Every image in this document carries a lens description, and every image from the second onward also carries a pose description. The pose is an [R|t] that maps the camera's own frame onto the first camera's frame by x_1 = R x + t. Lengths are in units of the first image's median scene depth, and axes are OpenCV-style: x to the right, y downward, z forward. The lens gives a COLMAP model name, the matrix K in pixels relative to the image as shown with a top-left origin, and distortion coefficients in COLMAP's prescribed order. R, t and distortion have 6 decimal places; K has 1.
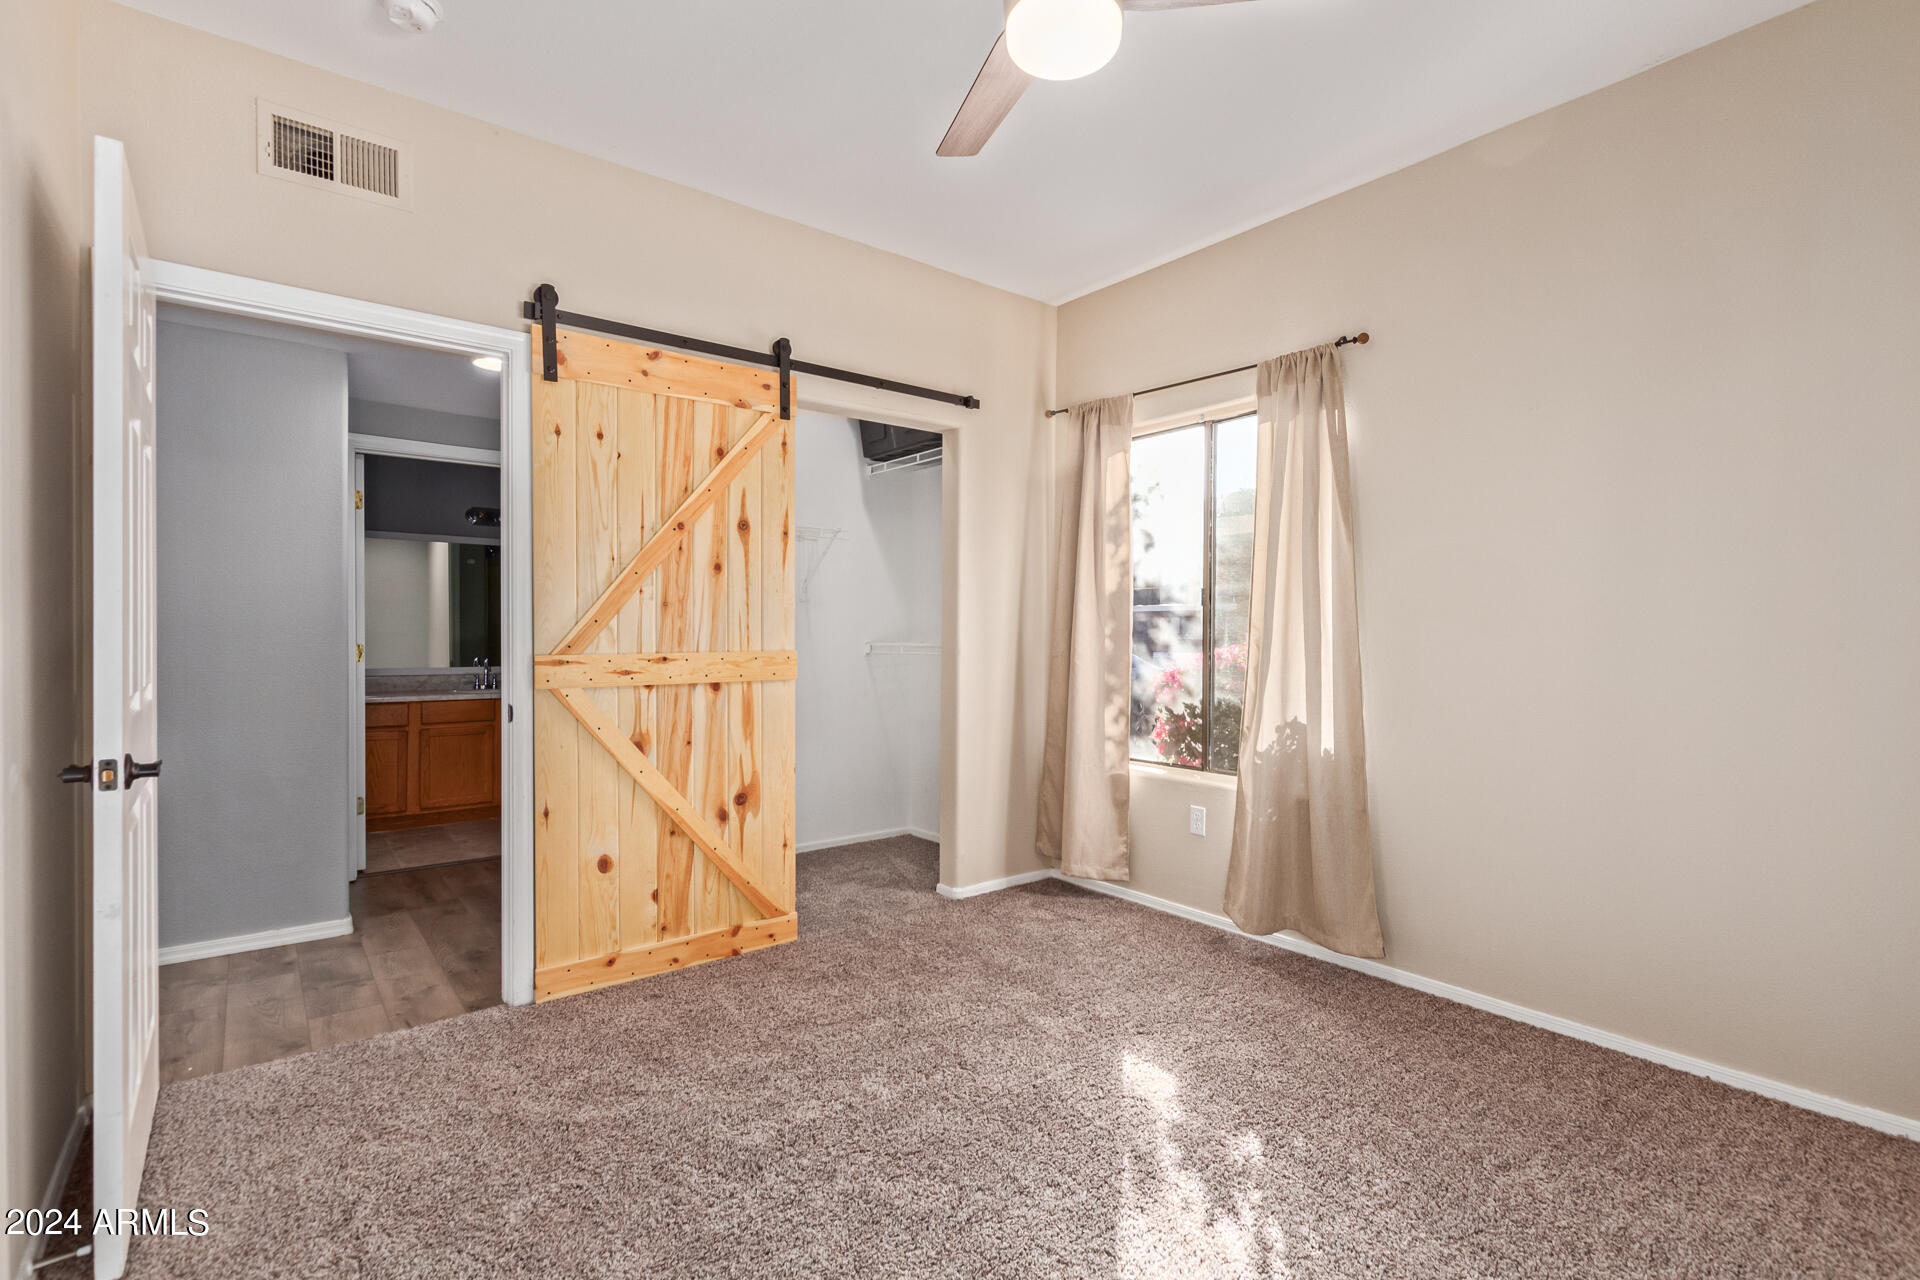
lens RADIAL K [[884.3, 0, 964.6], [0, 884.3, 653.6], [0, 0, 1]] dist [0.000211, -0.000042]
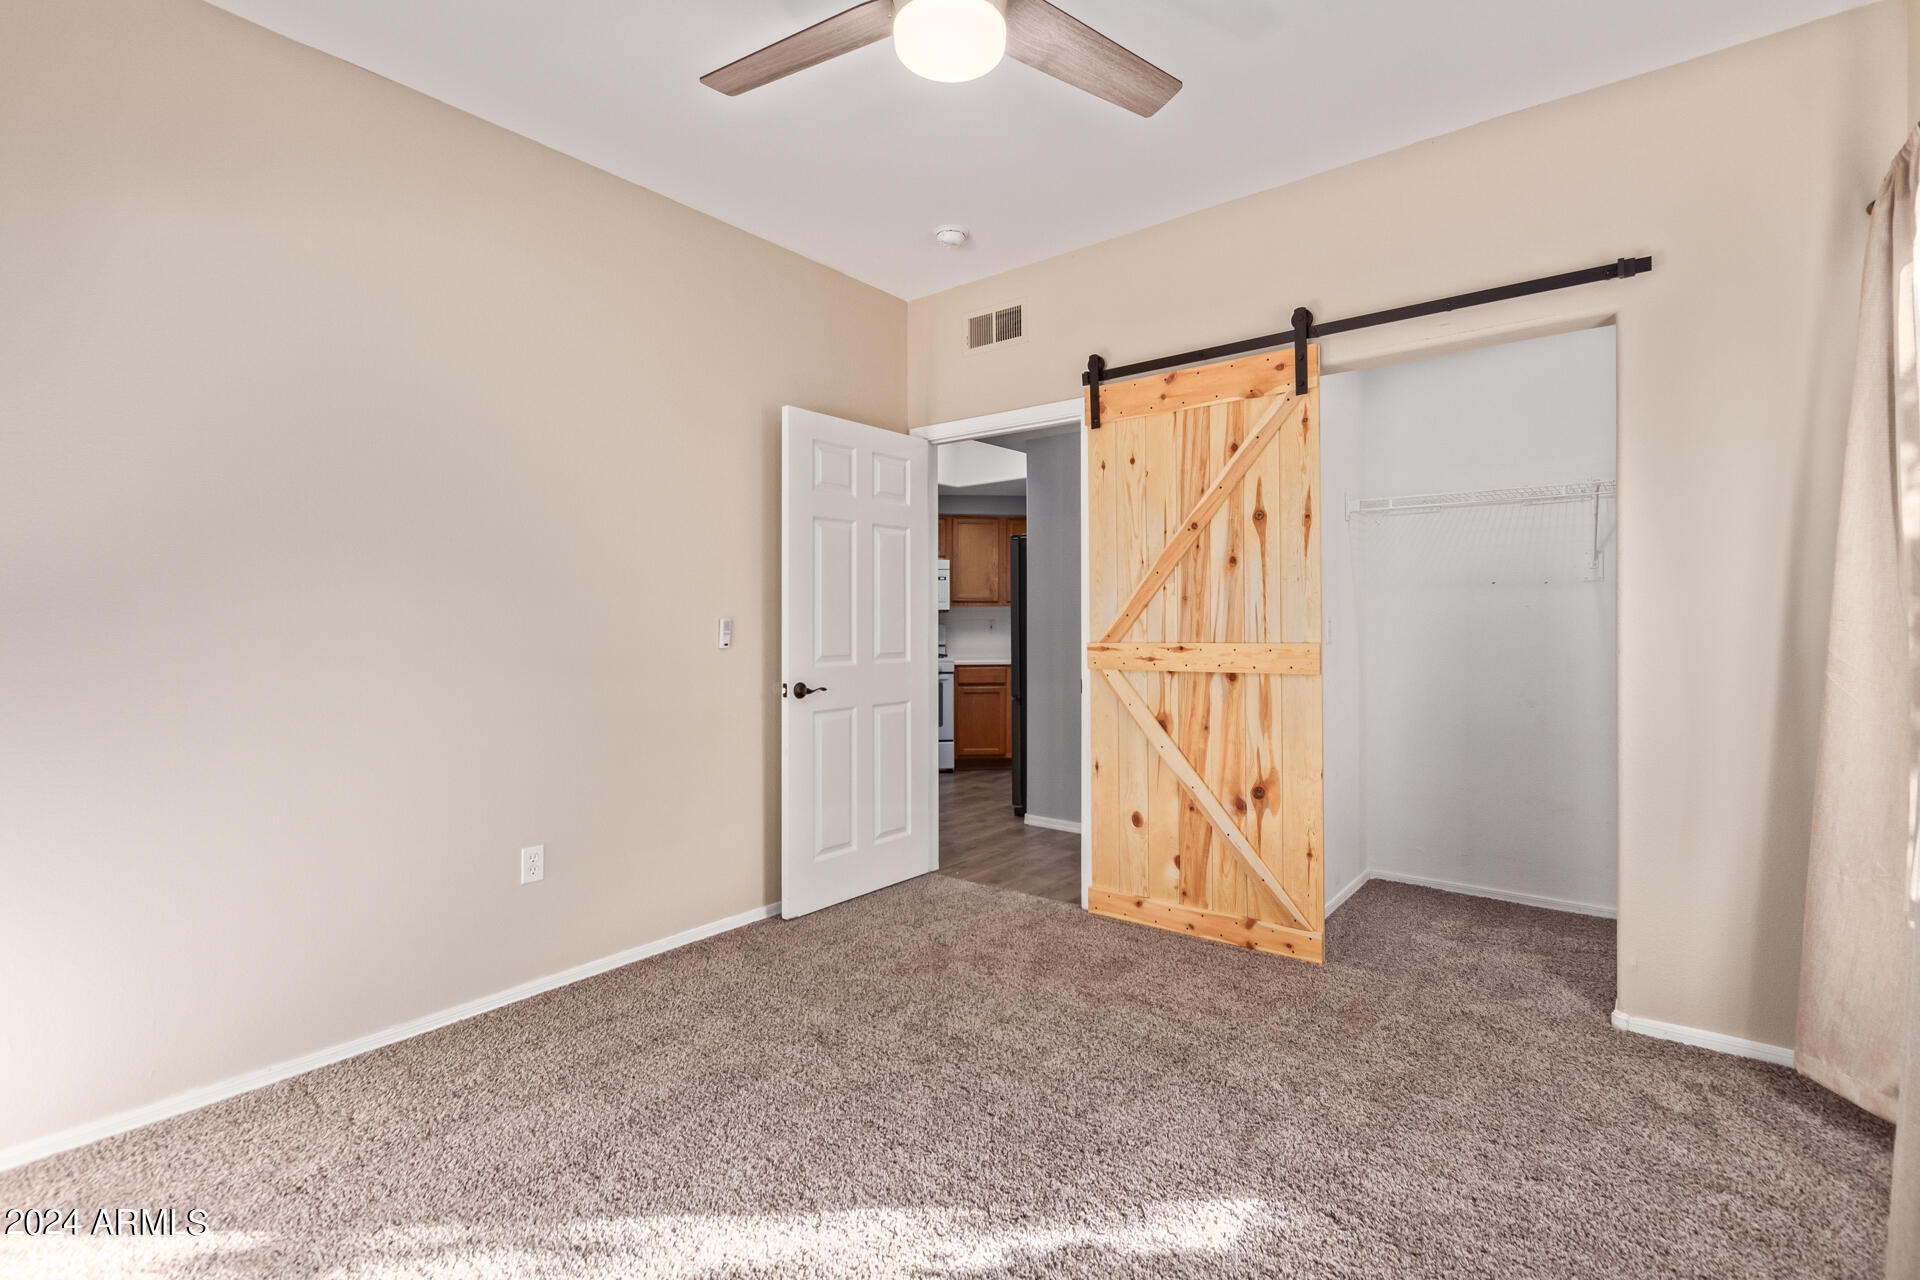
lens RADIAL K [[889.0, 0, 960.0], [0, 889.0, 640.0], [0, 0, 1]] dist [-0.001566, 0.000182]
pose [[0.218823, 0.012753, -0.975681, 0.667397], [-0.019569, 0.999771, 0.008679, -0.008554], [0.975568, 0.017194, 0.219023, 0.475577]]
